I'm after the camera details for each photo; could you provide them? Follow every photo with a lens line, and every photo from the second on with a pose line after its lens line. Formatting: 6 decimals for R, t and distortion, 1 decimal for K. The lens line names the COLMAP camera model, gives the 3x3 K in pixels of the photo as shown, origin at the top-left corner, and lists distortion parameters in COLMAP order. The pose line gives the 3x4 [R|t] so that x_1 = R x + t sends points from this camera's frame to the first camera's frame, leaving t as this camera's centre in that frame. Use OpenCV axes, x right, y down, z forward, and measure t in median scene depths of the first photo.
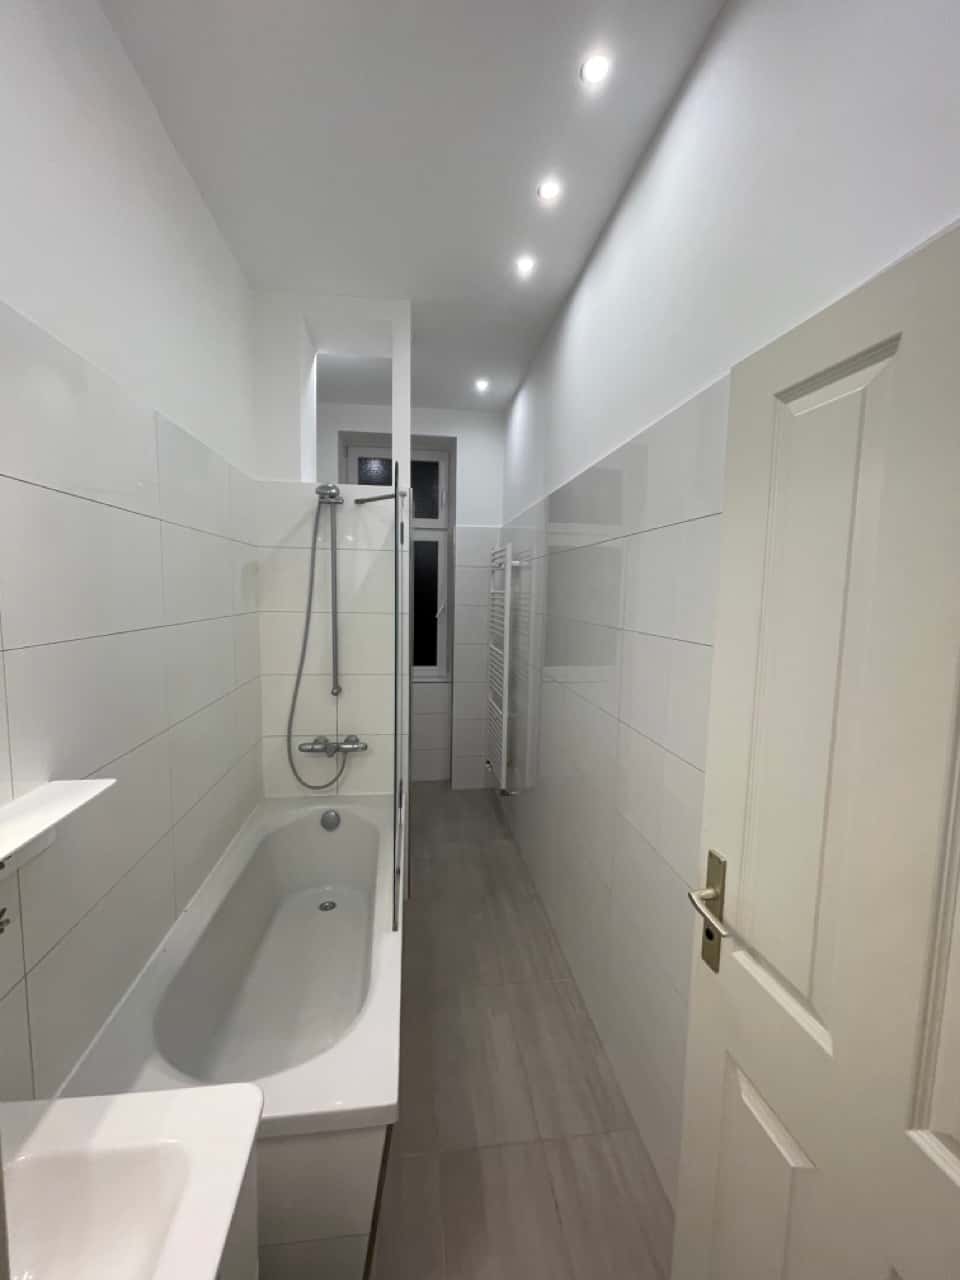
lens RADIAL K [[513.3, 0, 475.6], [0, 513.3, 641.8], [0, 0, 1]] dist [-0.001649, -0.000153]
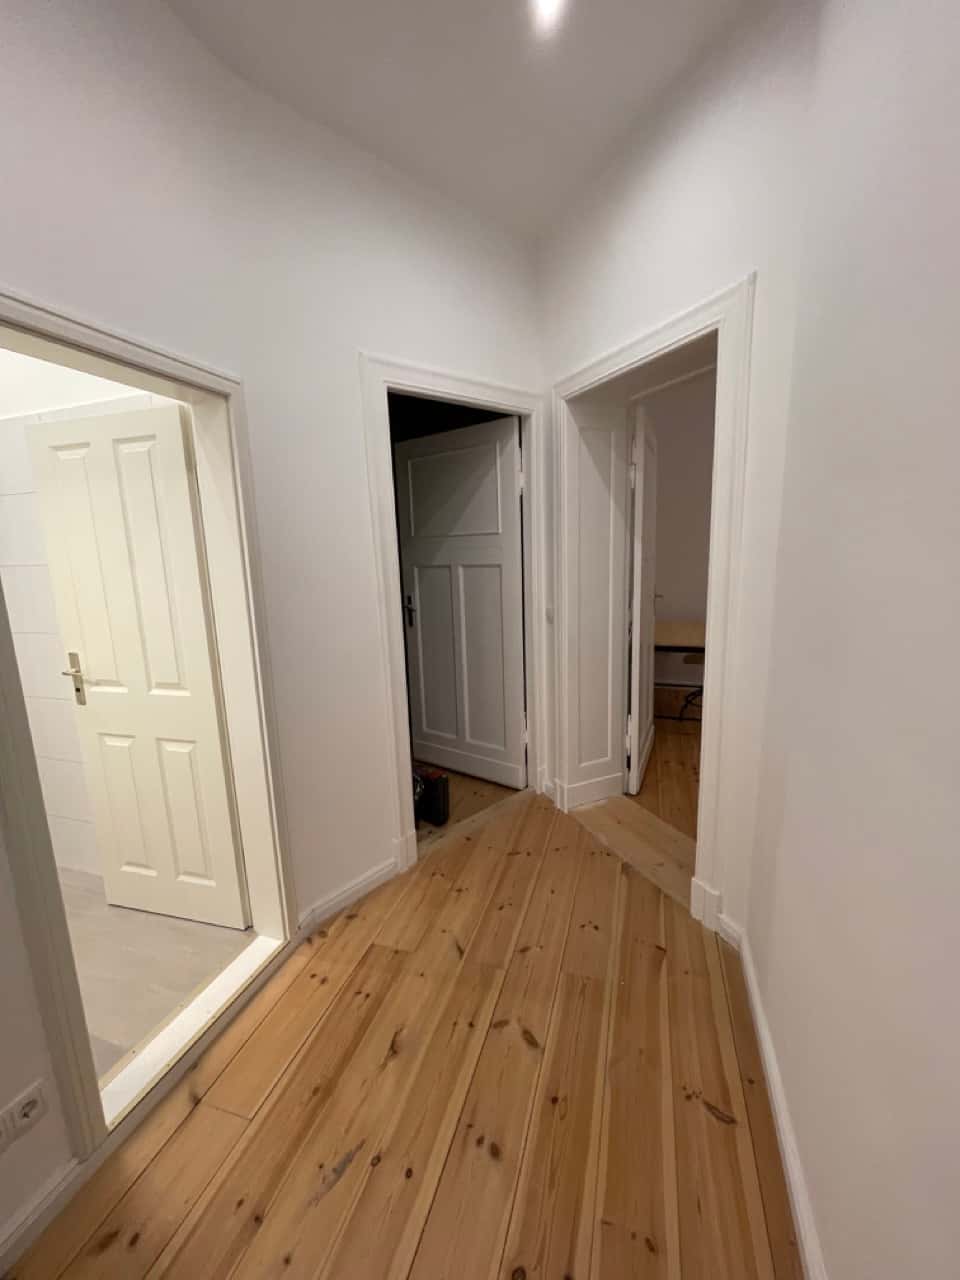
lens RADIAL K [[513.3, 0, 475.6], [0, 513.3, 641.8], [0, 0, 1]] dist [-0.001649, -0.000153]
pose [[0.440324, -0.189049, 0.877710, -0.261809], [0.128836, 0.980768, 0.146613, 0.102856], [-0.888547, 0.048523, 0.456212, -0.585396]]
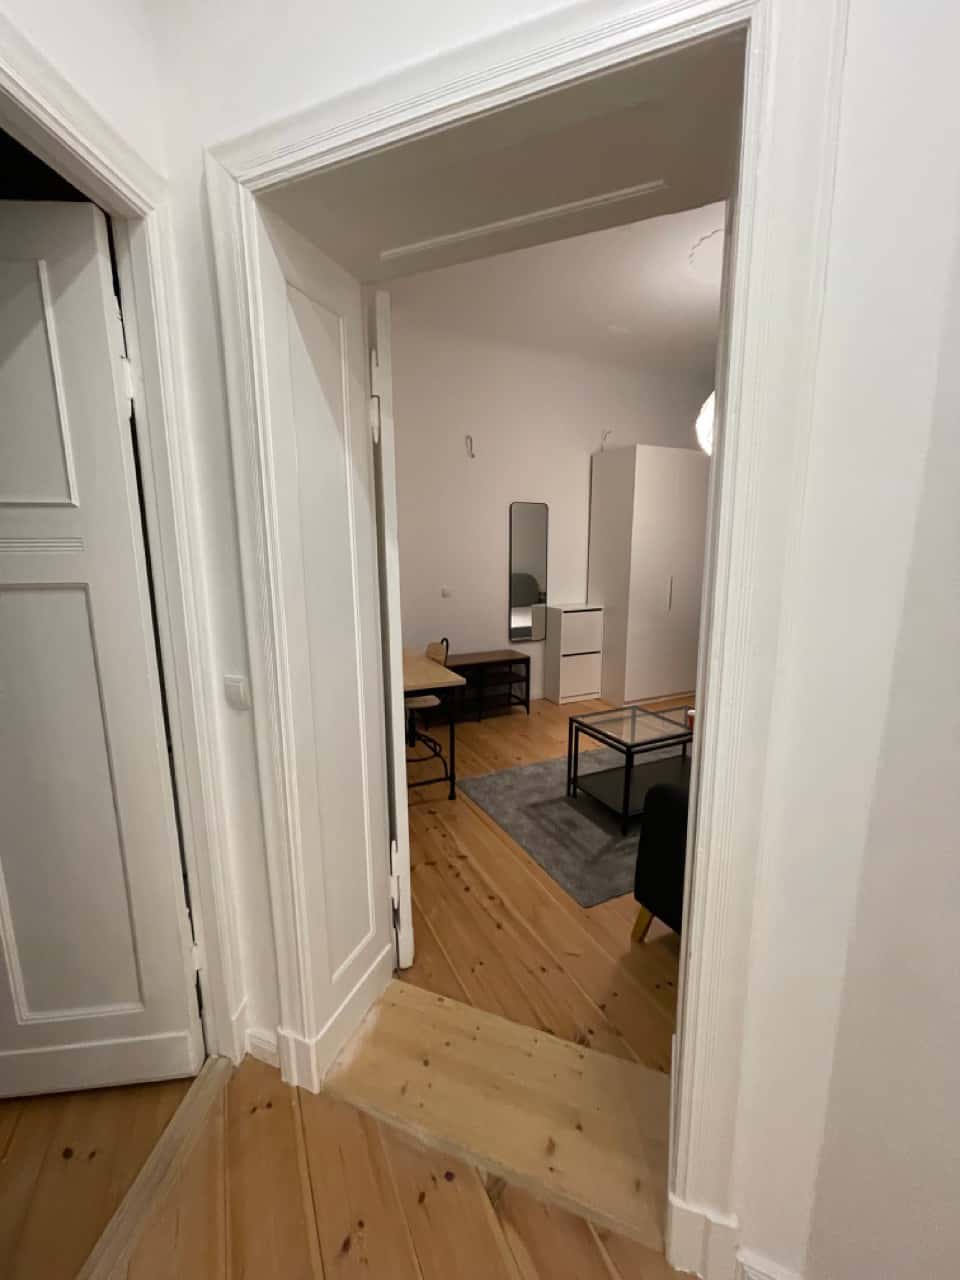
lens RADIAL K [[519.8, 0, 470.4], [0, 519.8, 643.6], [0, 0, 1]] dist [0.004125, 0.000396]
pose [[-0.303437, -0.180690, 0.935562, 0.292011], [0.095776, 0.971099, 0.218618, 0.089620], [-0.948026, 0.155941, -0.277362, -0.286525]]
